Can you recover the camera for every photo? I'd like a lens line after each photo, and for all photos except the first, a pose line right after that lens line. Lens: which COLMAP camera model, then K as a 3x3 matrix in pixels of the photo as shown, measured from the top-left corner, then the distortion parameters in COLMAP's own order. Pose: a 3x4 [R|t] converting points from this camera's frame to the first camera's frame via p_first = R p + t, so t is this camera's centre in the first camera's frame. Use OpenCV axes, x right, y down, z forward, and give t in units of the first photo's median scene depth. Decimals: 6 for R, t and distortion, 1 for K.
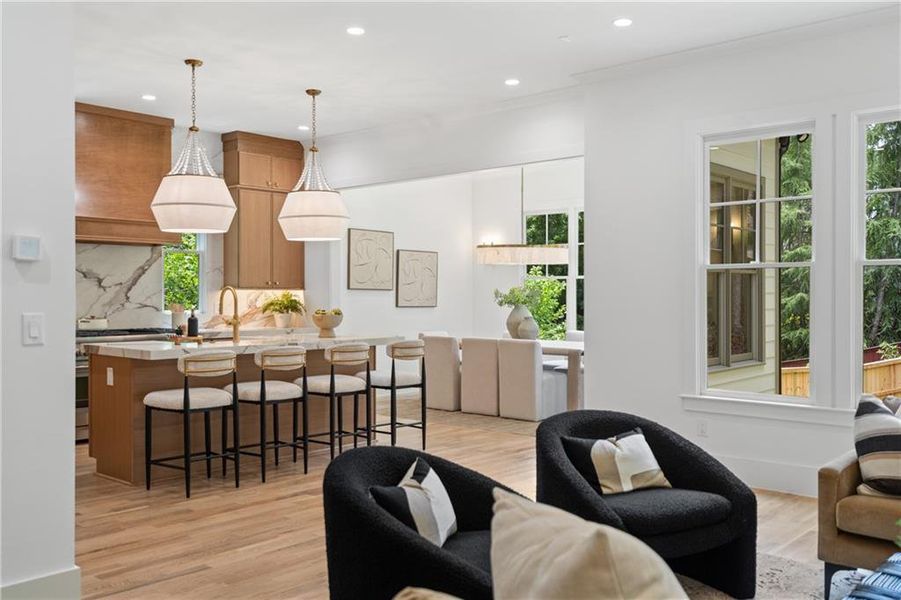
lens RADIAL K [[870.3, 0, 446.7], [0, 870.3, 303.0], [0, 0, 1]] dist [0.014998, 0.000000]
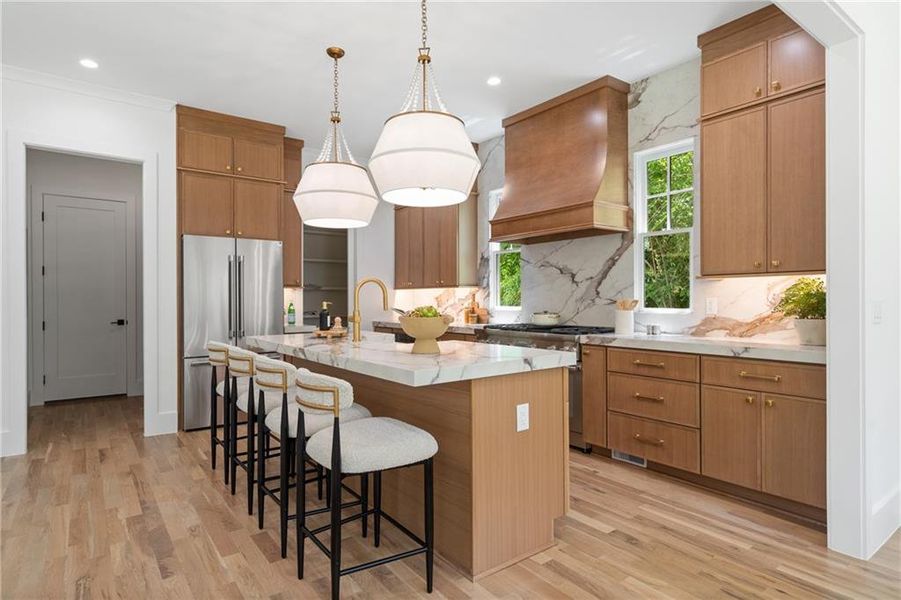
lens RADIAL K [[490.1, 0, 442.1], [0, 490.1, 302.6], [0, 0, 1]] dist [-0.000974, 0.000992]
pose [[-0.207129, 0.010554, -0.978257, 0.179995], [-0.002059, 0.999935, 0.011224, -0.001086], [0.978311, 0.004339, -0.207094, 0.962146]]
